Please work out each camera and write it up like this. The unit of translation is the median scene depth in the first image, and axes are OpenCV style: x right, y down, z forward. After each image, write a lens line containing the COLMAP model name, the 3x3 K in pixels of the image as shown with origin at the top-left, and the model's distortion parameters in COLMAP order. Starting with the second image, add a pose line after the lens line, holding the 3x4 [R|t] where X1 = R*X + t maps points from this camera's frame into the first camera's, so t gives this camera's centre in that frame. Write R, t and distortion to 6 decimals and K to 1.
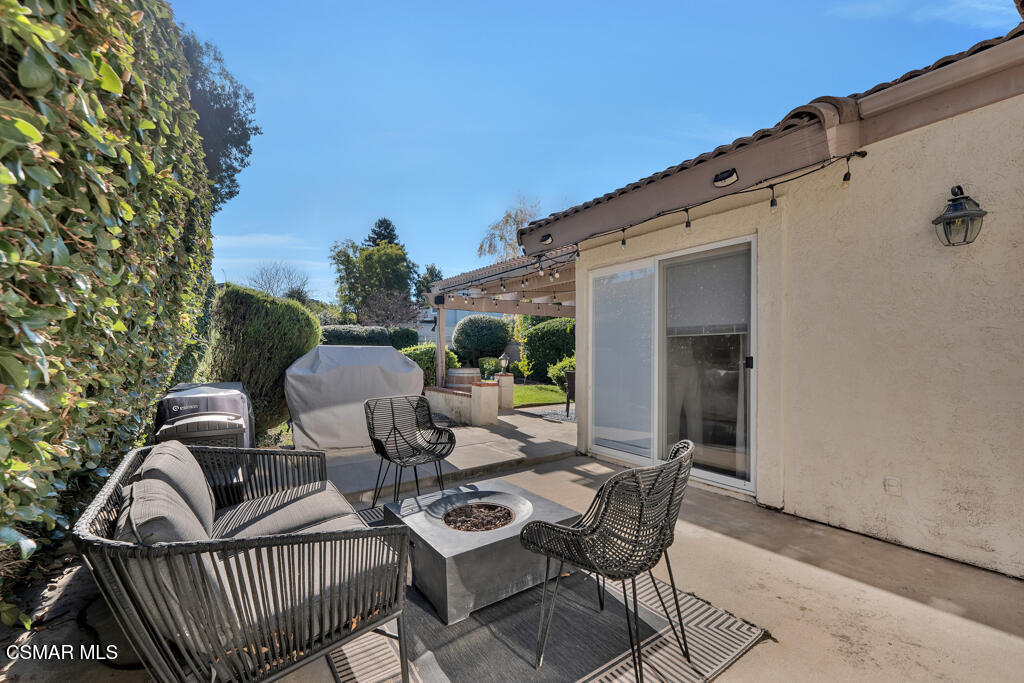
lens RADIAL K [[433.2, 0, 512.5], [0, 433.2, 347.3], [0, 0, 1]] dist [0.000391, 0.000027]
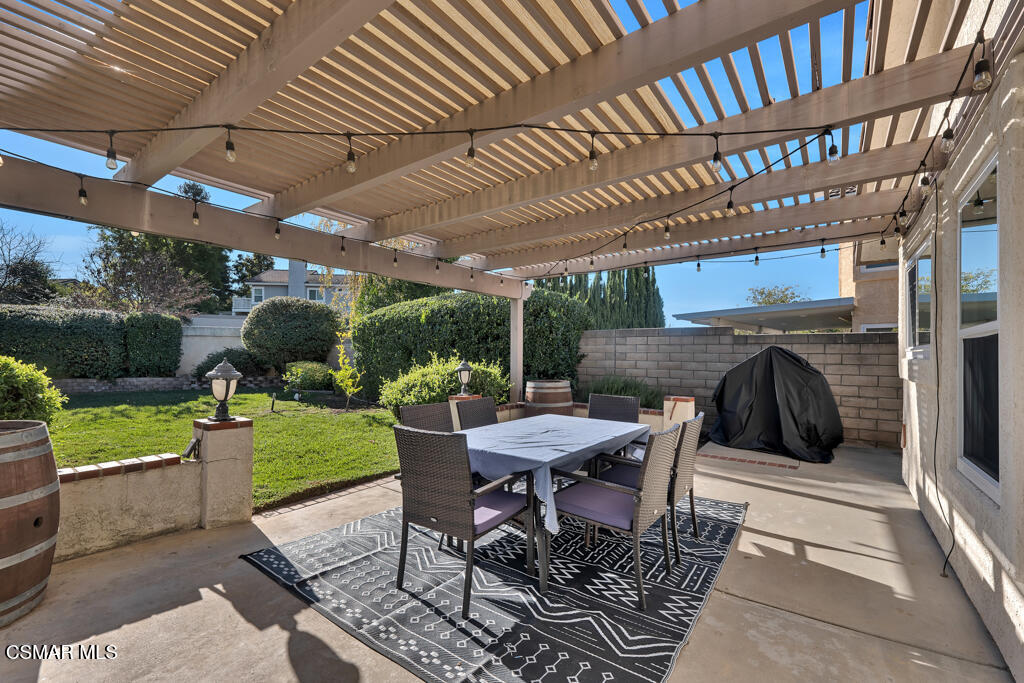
lens RADIAL K [[433.2, 0, 512.9], [0, 433.2, 346.9], [0, 0, 1]] dist [0.000391, 0.000027]
pose [[0.949911, 0.005405, 0.312473, 0.057340], [-0.005167, 0.999985, -0.001590, 0.000914], [-0.312477, -0.000104, 0.949925, 0.377516]]
